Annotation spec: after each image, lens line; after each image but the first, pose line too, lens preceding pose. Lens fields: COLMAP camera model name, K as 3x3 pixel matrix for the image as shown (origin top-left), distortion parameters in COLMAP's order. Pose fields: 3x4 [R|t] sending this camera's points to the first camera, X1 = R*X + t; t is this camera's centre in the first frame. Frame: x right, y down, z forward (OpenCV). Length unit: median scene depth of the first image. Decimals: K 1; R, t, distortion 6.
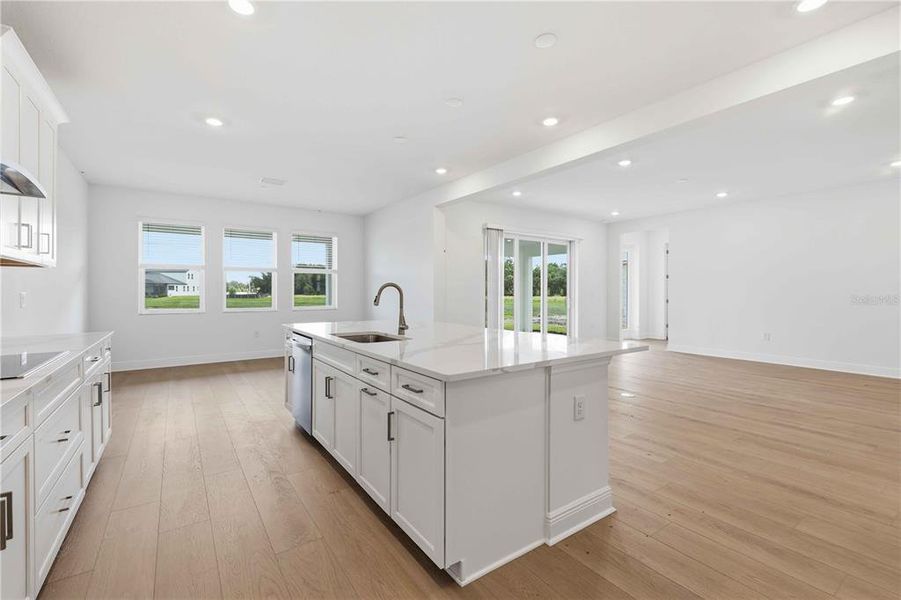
lens RADIAL K [[399.2, 0, 440.2], [0, 399.2, 295.7], [0, 0, 1]] dist [0.002742, 0.000126]
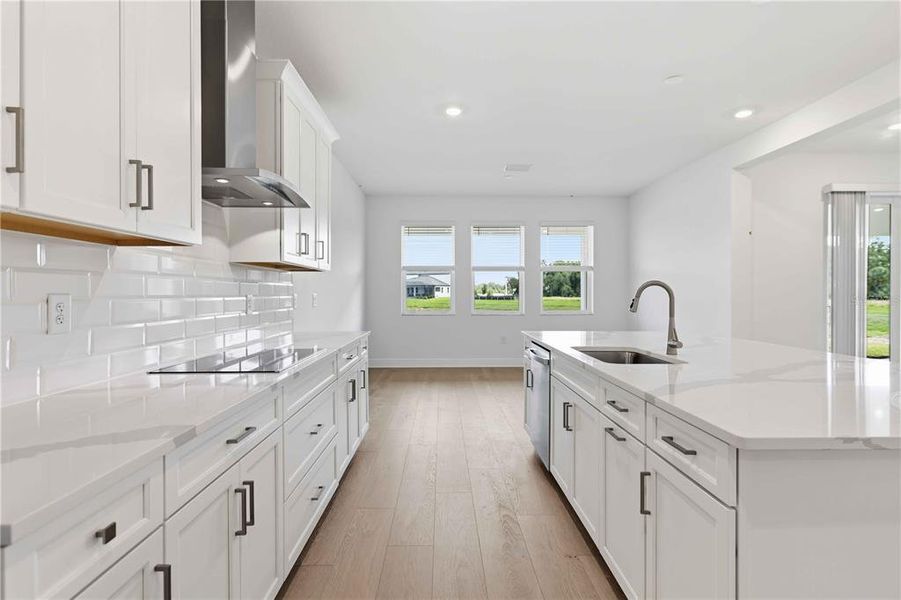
lens RADIAL K [[456.4, 0, 451.1], [0, 456.4, 295.0], [0, 0, 1]] dist [-0.001002, 0.000443]
pose [[0.836986, 0.002533, -0.547218, 0.015968], [-0.005783, 0.999974, -0.004217, -0.001584], [0.547193, 0.006694, 0.836980, 0.124250]]
